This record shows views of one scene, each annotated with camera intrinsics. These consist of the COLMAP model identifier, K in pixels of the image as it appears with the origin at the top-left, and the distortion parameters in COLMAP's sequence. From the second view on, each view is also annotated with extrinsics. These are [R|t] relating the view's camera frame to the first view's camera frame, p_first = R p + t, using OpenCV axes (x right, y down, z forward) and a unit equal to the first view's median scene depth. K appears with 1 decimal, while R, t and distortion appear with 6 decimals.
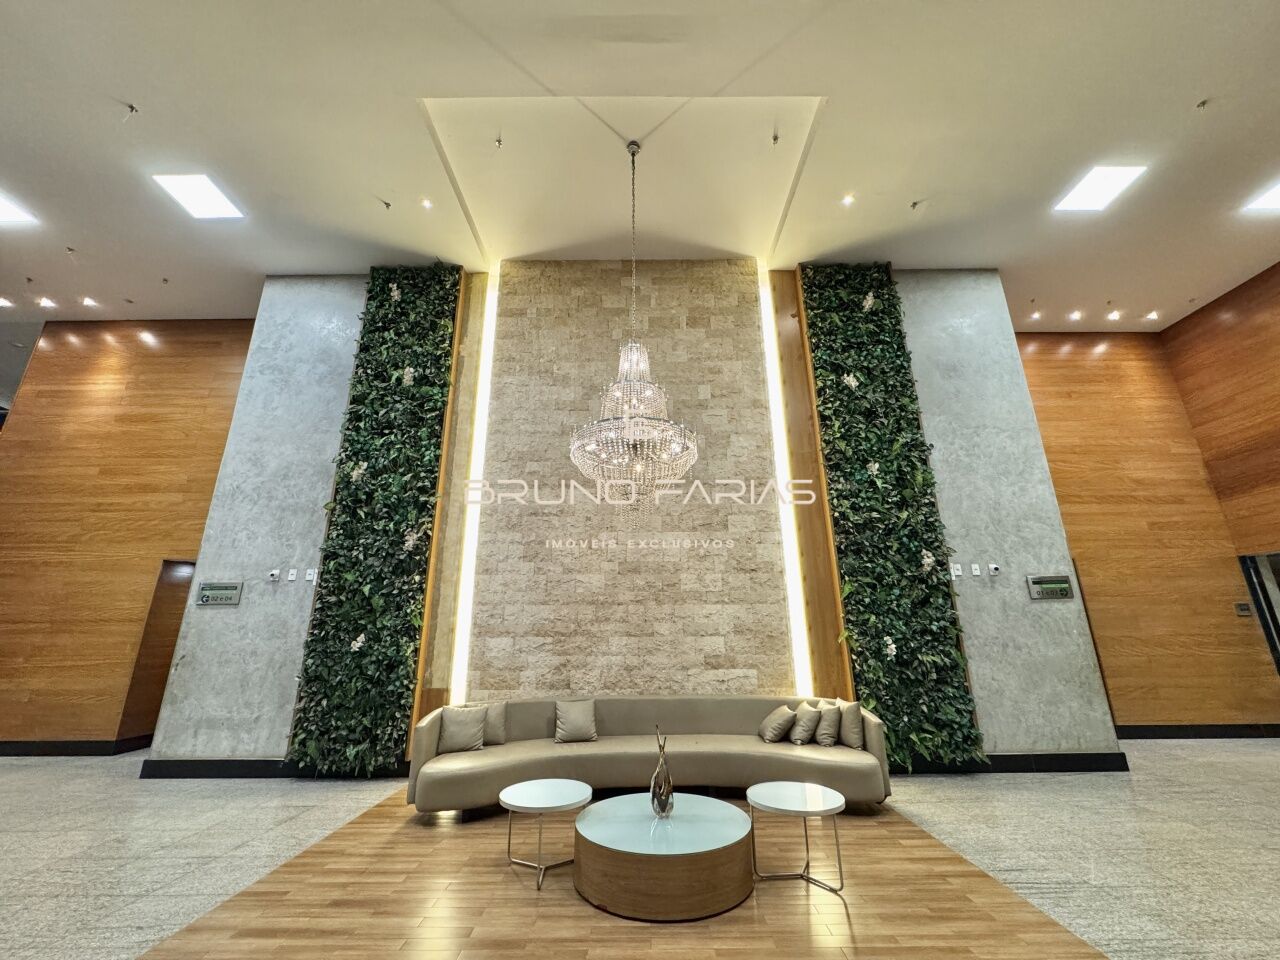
lens RADIAL K [[510.8, 0, 641.0], [0, 510.8, 477.5], [0, 0, 1]] dist [-0.002788, 0.000496]
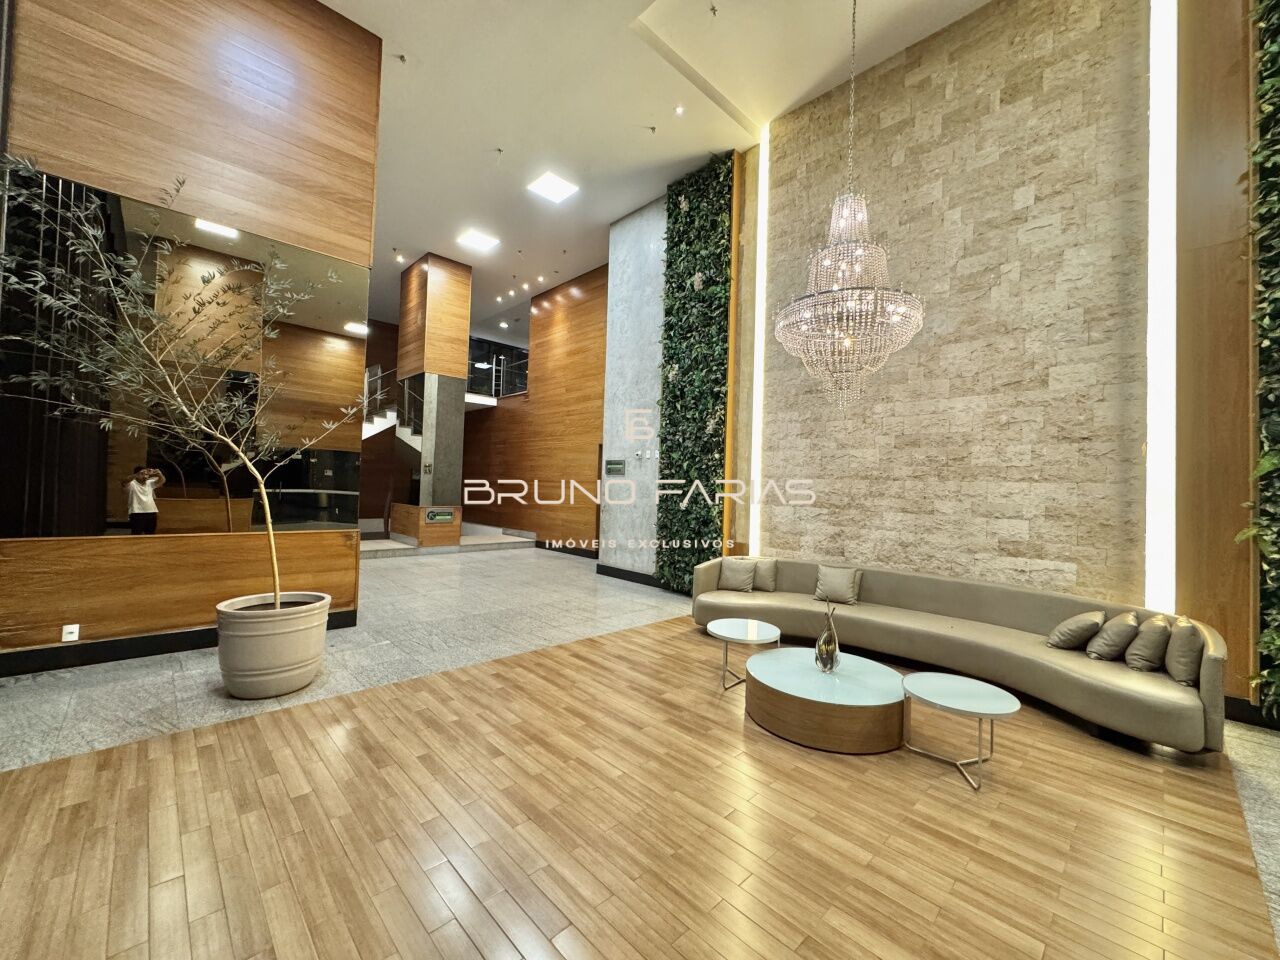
lens RADIAL K [[510.8, 0, 641.0], [0, 510.8, 477.5], [0, 0, 1]] dist [-0.002788, 0.000496]
pose [[0.697168, 0.017757, -0.716688, 0.302377], [0.173301, 0.965871, 0.192512, -0.018754], [0.695646, -0.258416, 0.670297, 0.039219]]
